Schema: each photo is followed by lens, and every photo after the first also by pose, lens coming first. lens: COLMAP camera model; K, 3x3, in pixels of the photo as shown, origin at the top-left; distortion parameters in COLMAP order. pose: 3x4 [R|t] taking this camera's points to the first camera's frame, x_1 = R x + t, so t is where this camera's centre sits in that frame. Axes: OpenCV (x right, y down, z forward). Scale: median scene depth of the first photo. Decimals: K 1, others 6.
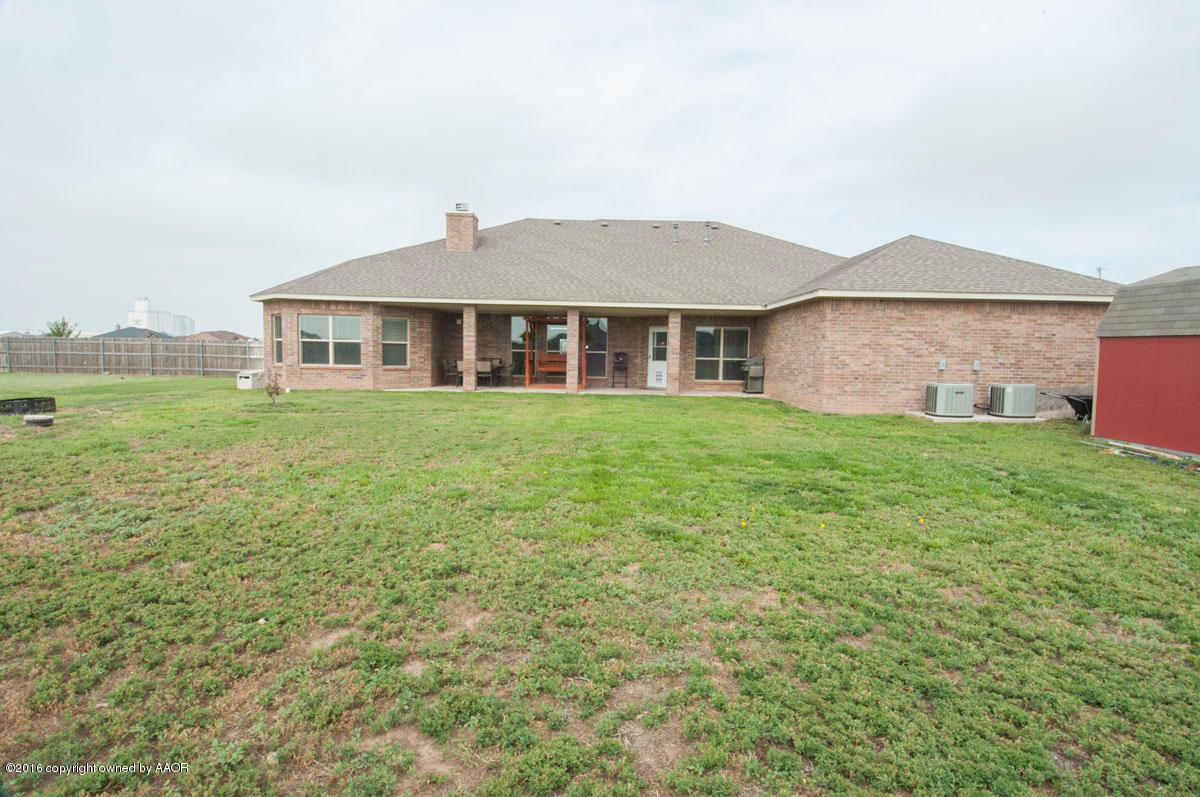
lens RADIAL K [[641.6, 0, 595.8], [0, 641.6, 394.1], [0, 0, 1]] dist [0.010014, -0.022014]
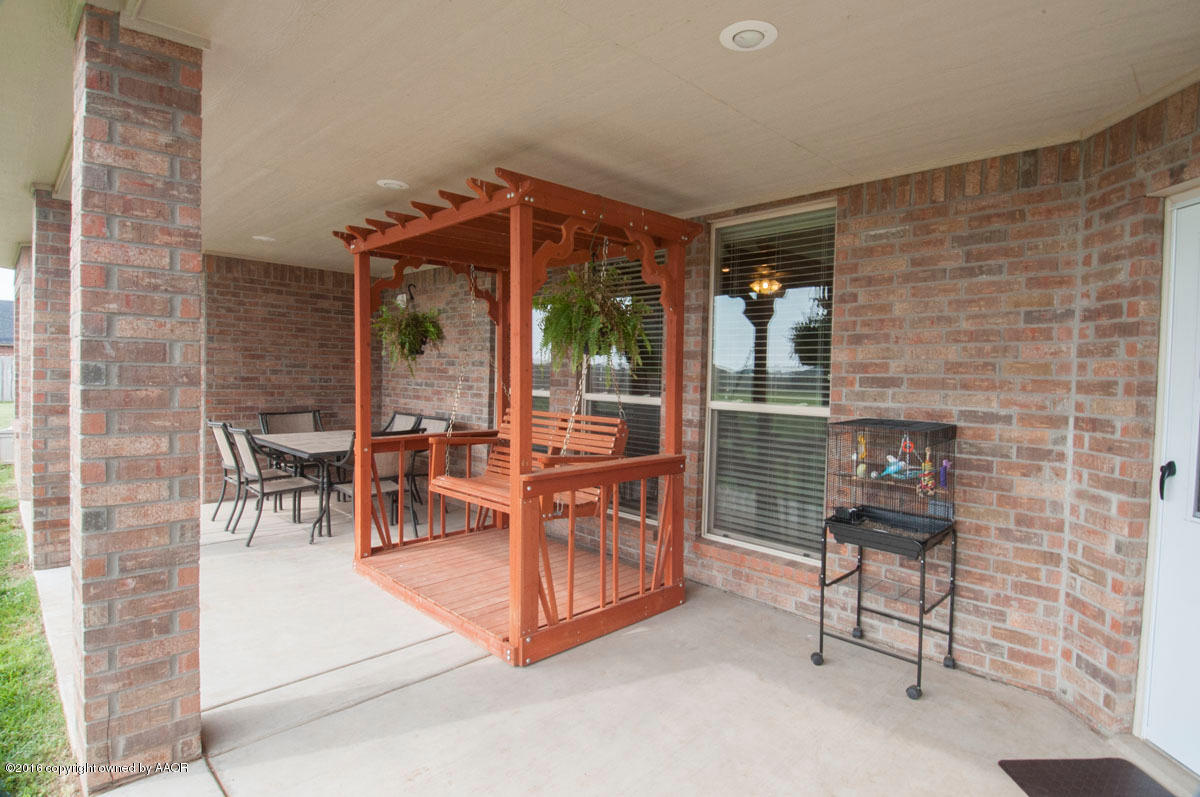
lens RADIAL K [[641.6, 0, 590.2], [0, 641.6, 390.5], [0, 0, 1]] dist [0.010014, -0.022014]
pose [[0.698089, 0.018794, -0.715764, 0.030718], [-0.056007, 0.998026, -0.028419, -0.021135], [0.713817, 0.059927, 0.697764, 0.284660]]
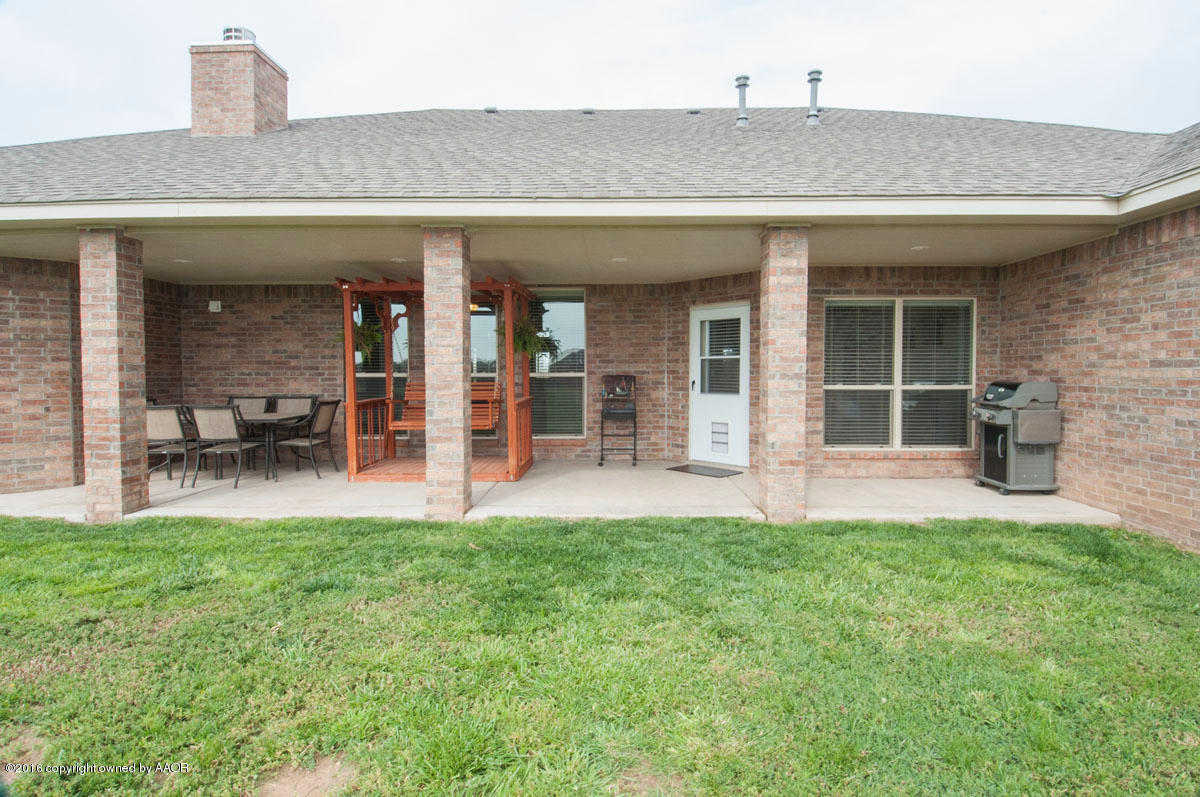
lens RADIAL K [[641.6, 0, 603.8], [0, 641.6, 396.8], [0, 0, 1]] dist [0.010014, -0.022014]
pose [[0.999669, -0.021299, -0.014431, 0.011688], [0.020961, 0.999512, -0.023177, -0.014086], [0.014918, 0.022867, 0.999627, 0.203067]]
